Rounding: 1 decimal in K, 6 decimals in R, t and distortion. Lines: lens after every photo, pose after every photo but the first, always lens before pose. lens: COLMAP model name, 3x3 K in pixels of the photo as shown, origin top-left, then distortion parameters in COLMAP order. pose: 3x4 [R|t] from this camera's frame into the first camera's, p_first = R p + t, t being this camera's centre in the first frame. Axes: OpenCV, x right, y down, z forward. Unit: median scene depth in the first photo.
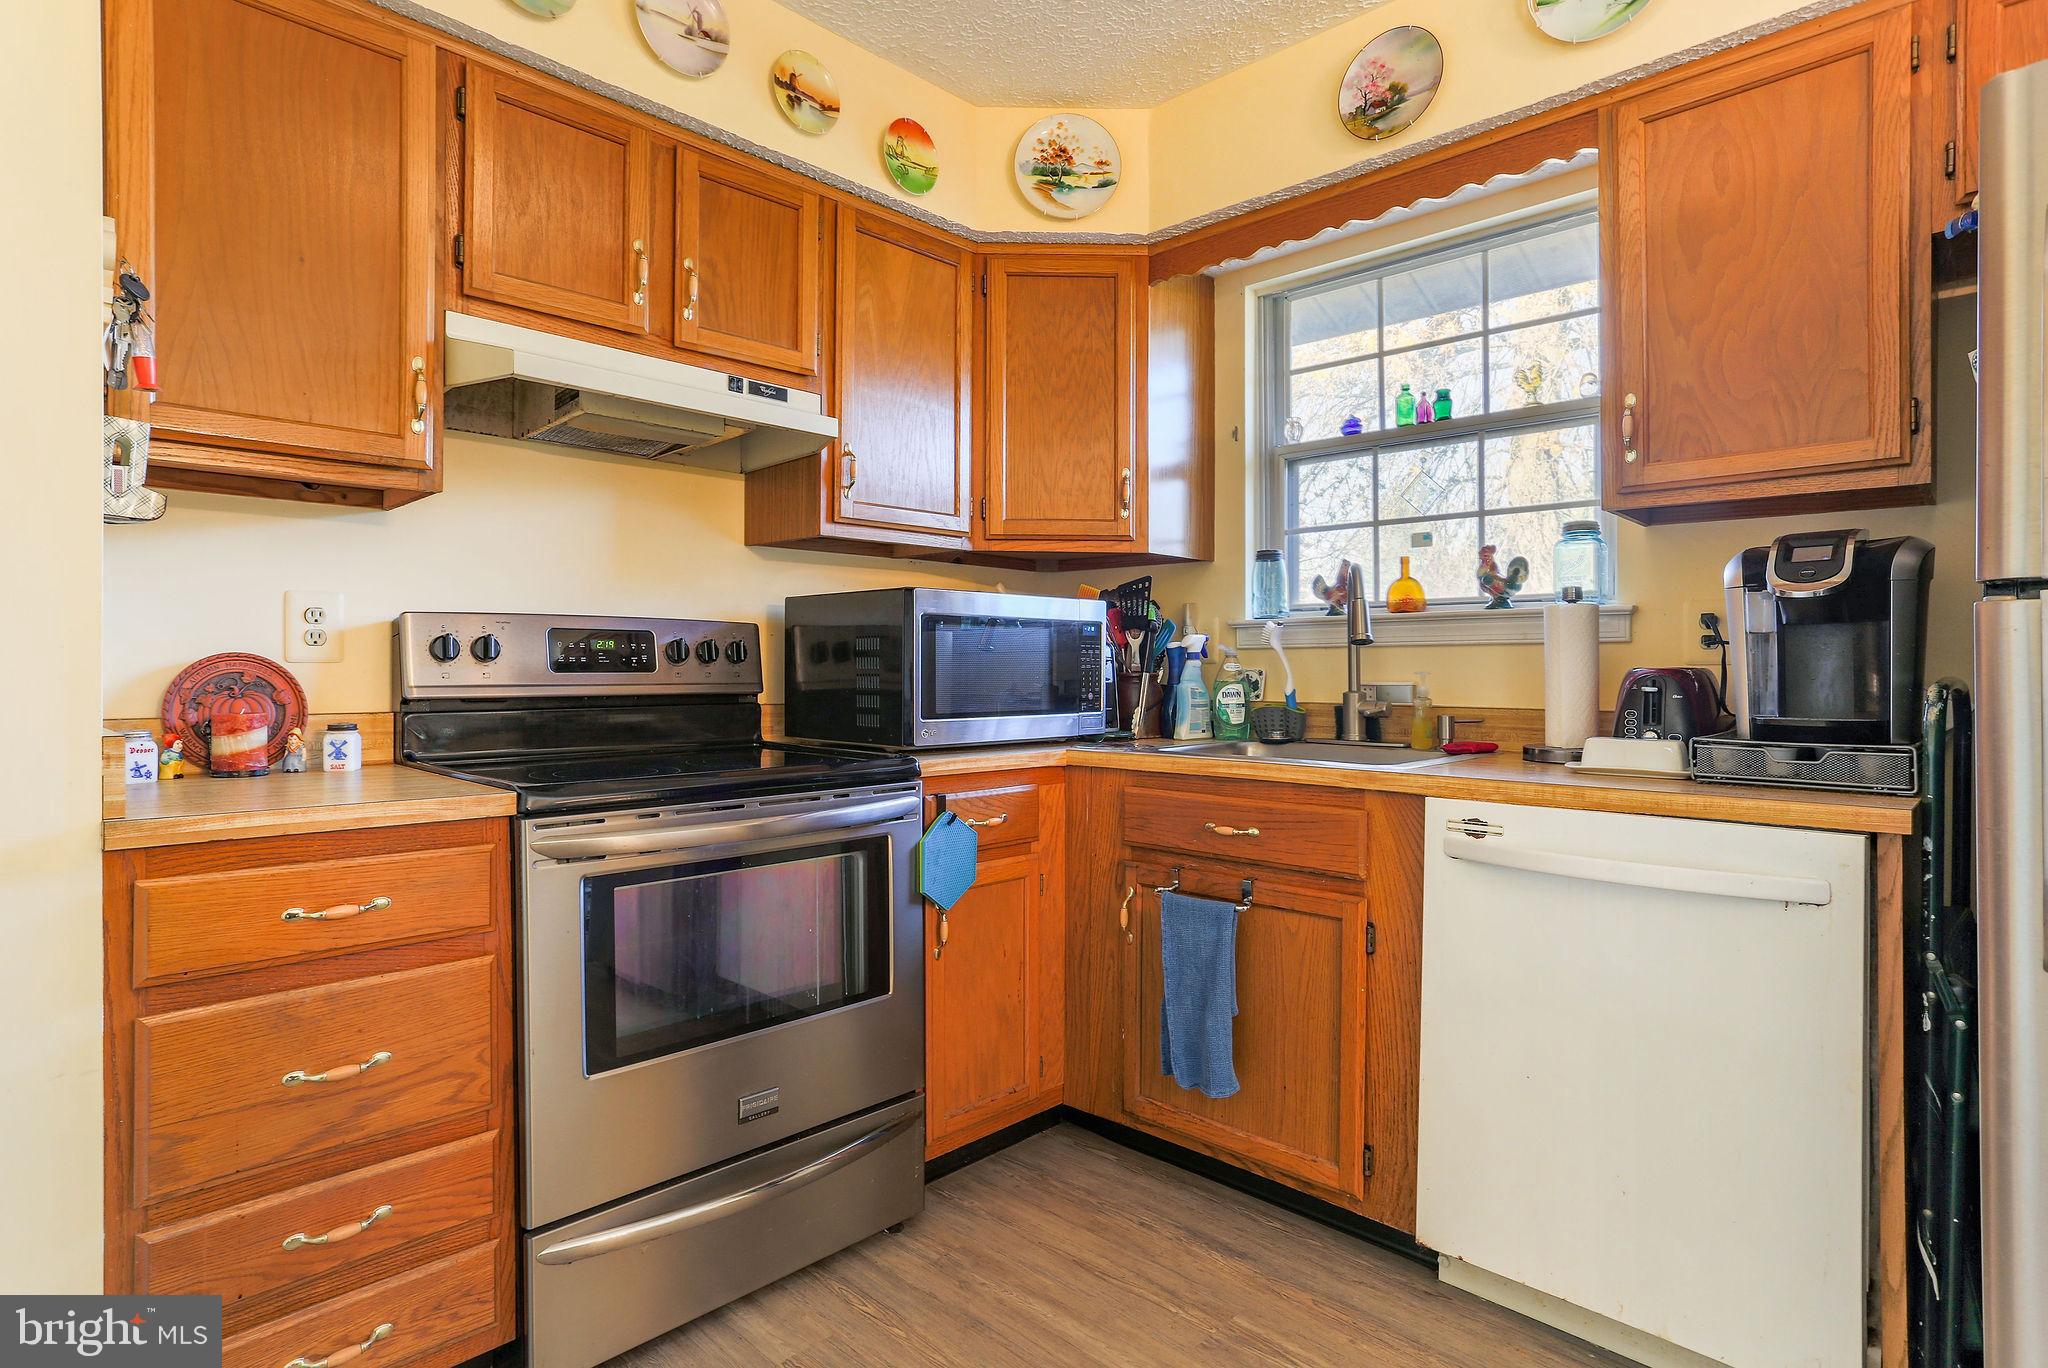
lens RADIAL K [[1018.0, 0, 1024.5], [0, 1018.0, 676.9], [0, 0, 1]] dist [-0.045676, 0.008387]
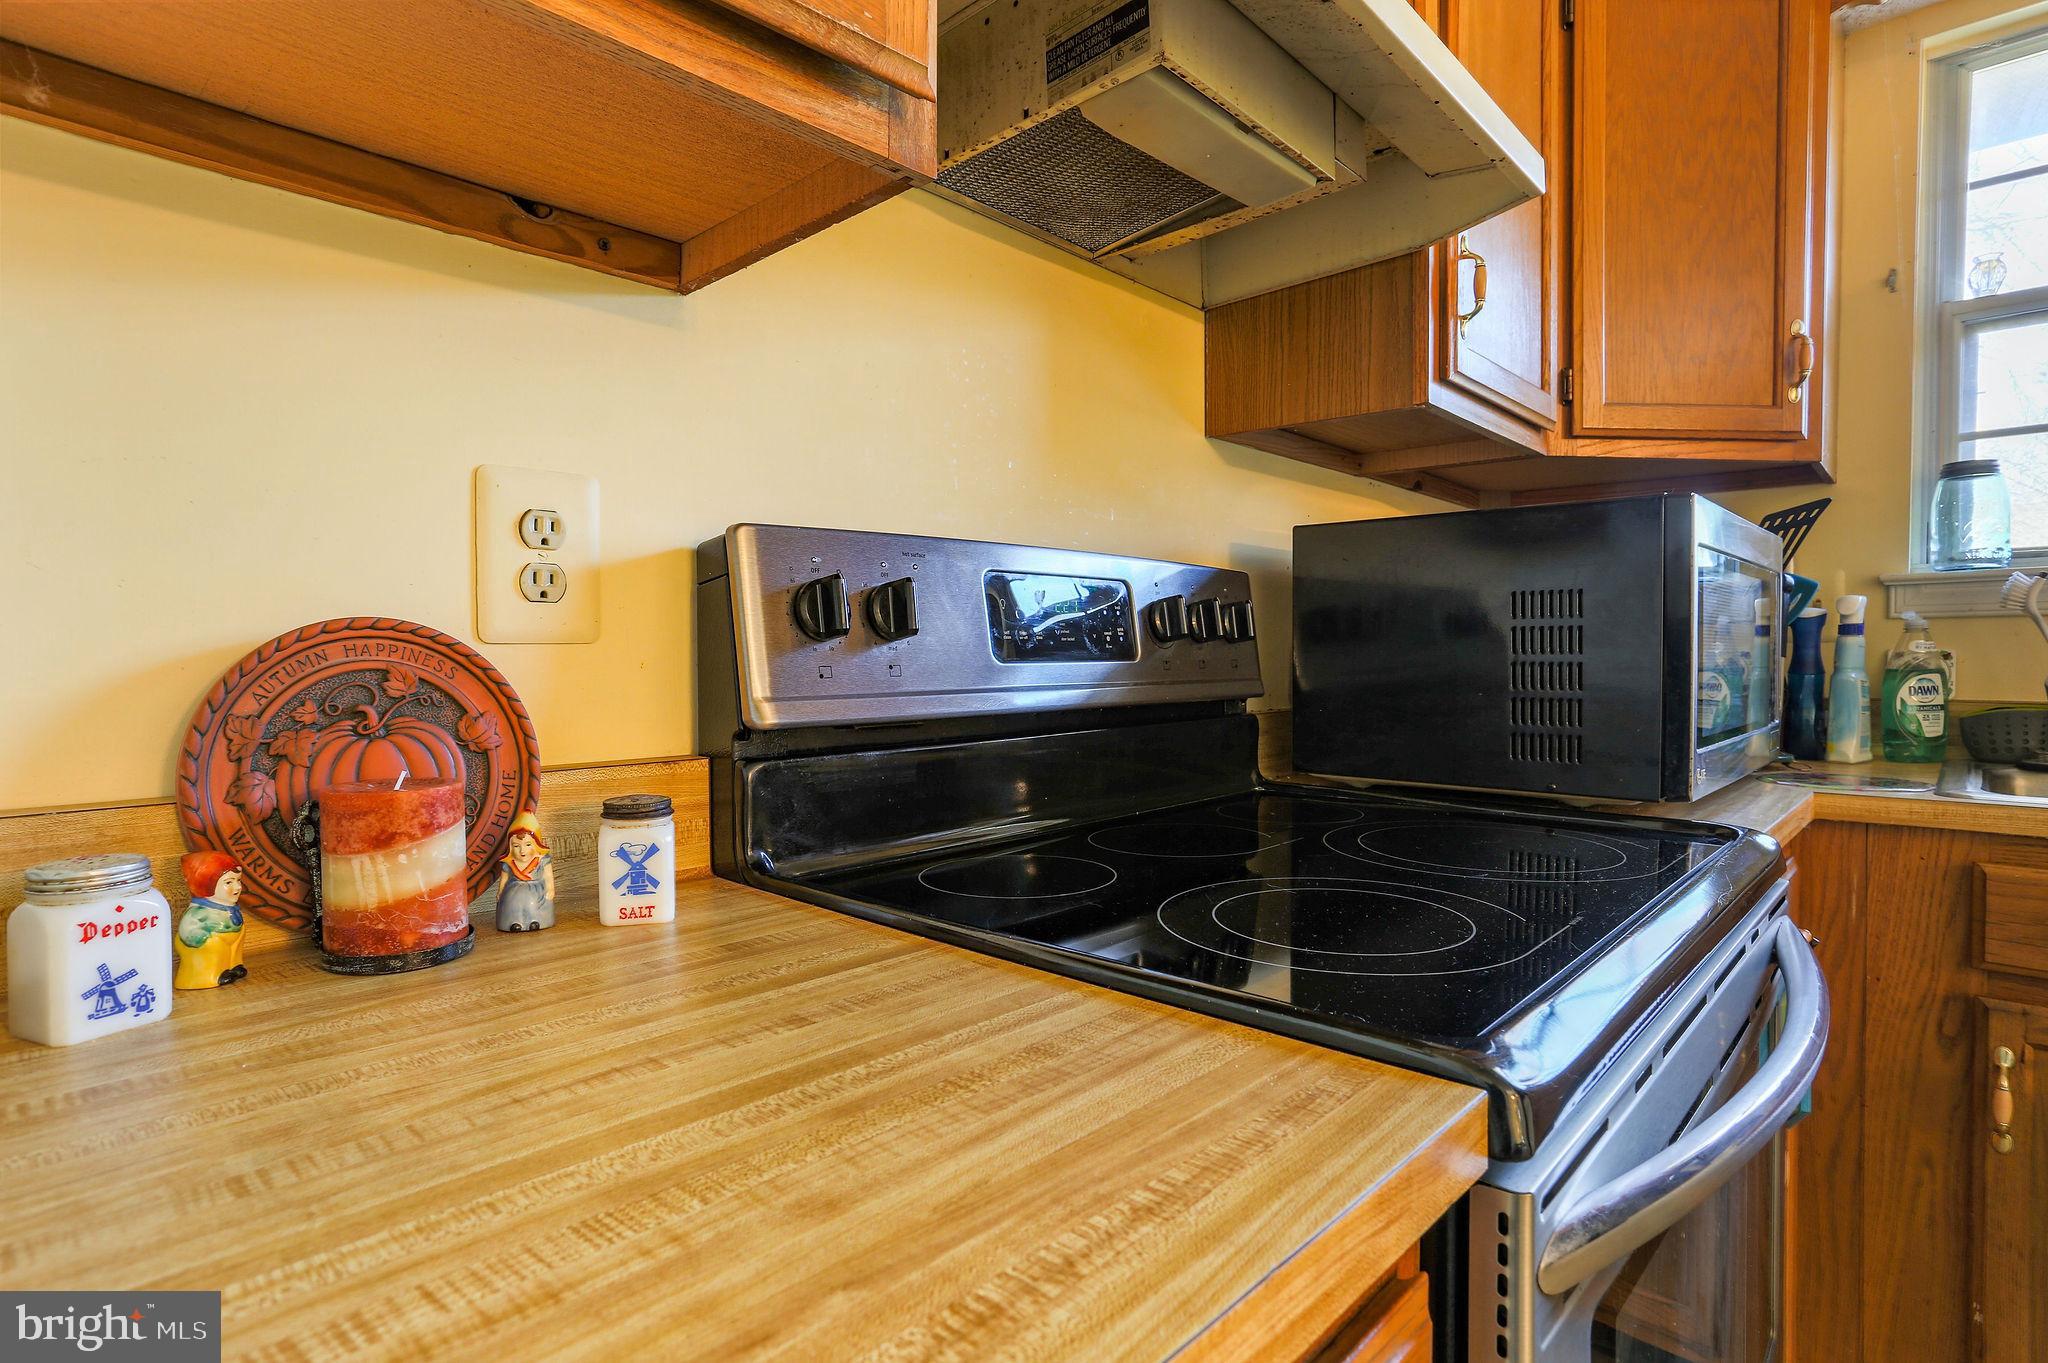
lens RADIAL K [[1018.0, 0, 1030.7], [0, 1018.0, 685.1], [0, 0, 1]] dist [-0.045676, 0.008387]
pose [[0.999998, -0.001932, 0.000448, -0.526491], [0.001918, 0.999571, 0.029242, -0.009218], [-0.000505, -0.029241, 0.999572, 0.599835]]
